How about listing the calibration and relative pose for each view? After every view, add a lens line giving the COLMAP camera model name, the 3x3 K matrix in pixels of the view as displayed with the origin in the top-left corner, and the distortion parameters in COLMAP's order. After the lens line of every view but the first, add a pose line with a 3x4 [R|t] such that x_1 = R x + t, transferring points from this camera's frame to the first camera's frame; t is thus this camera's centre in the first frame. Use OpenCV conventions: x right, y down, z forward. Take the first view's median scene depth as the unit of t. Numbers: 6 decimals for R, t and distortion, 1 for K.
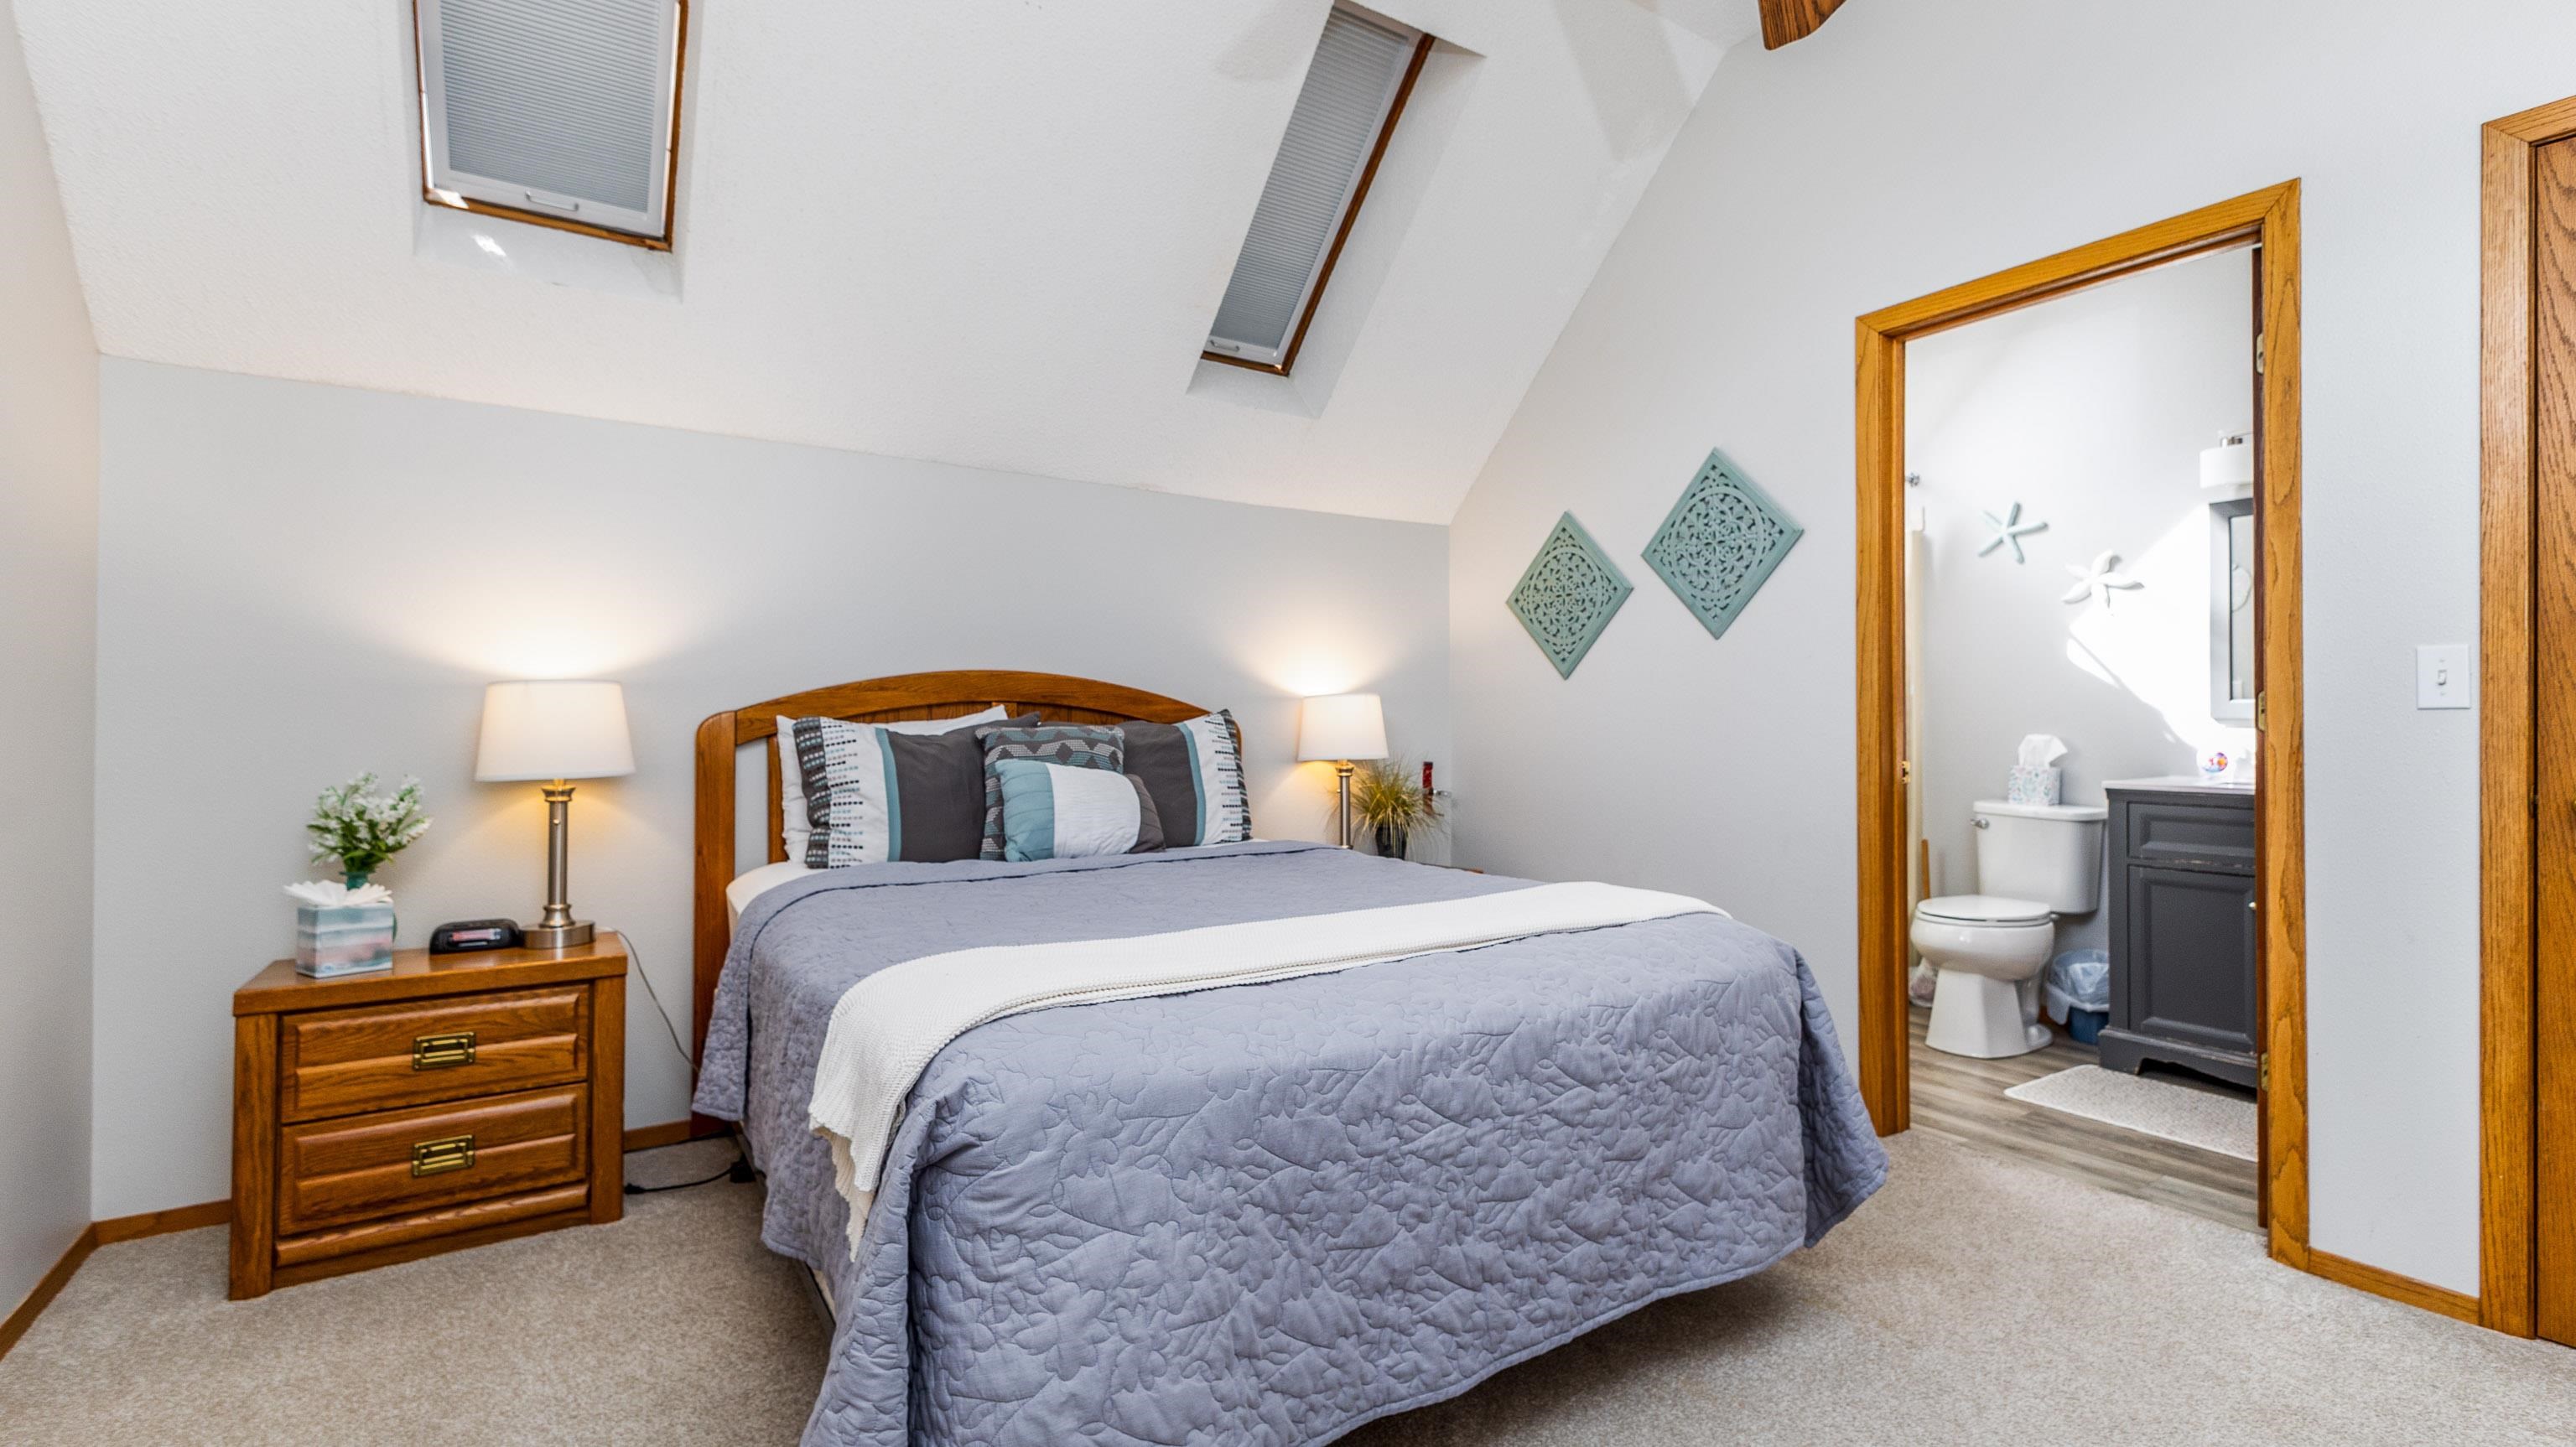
lens RADIAL K [[1142.9, 0, 1274.5], [0, 1142.9, 714.9], [0, 0, 1]] dist [0.014404, -0.001016]
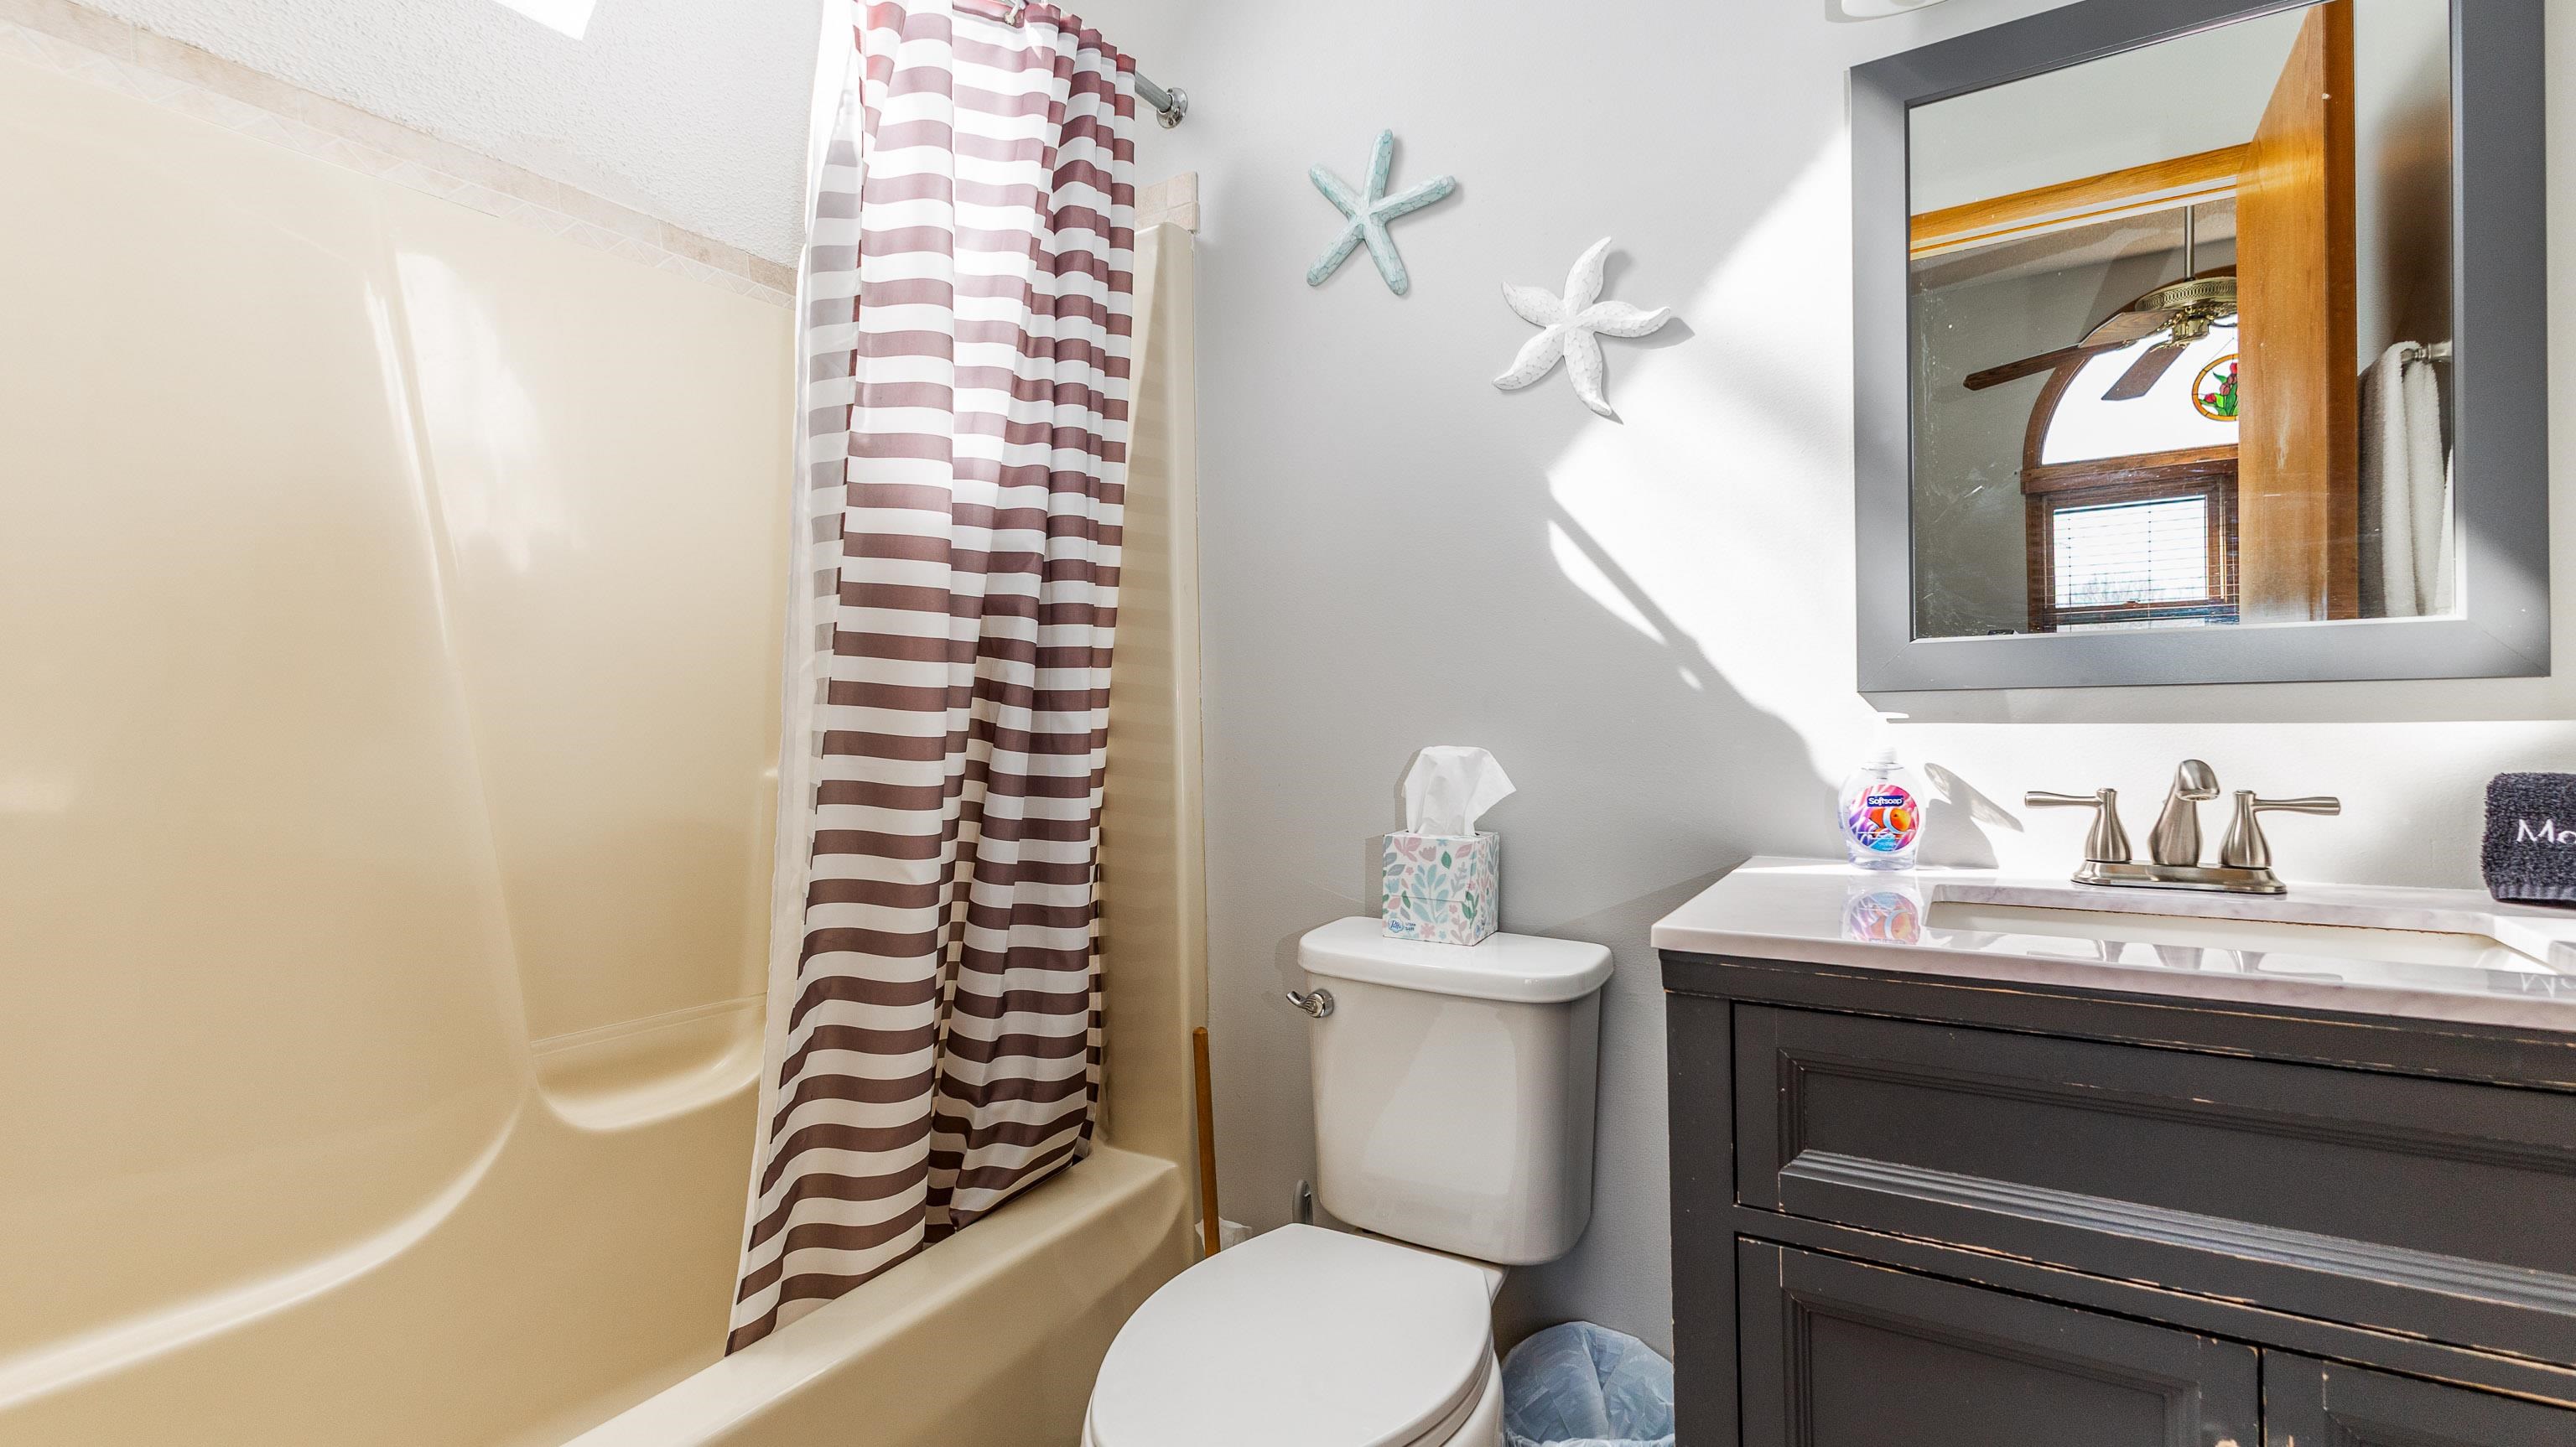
lens RADIAL K [[1142.9, 0, 1291.7], [0, 1142.9, 725.2], [0, 0, 1]] dist [0.014404, -0.001016]
pose [[0.898202, -0.016833, 0.439260, 0.462080], [0.014904, 0.999858, 0.007839, 0.006658], [-0.439330, -0.000495, 0.898326, 0.698698]]
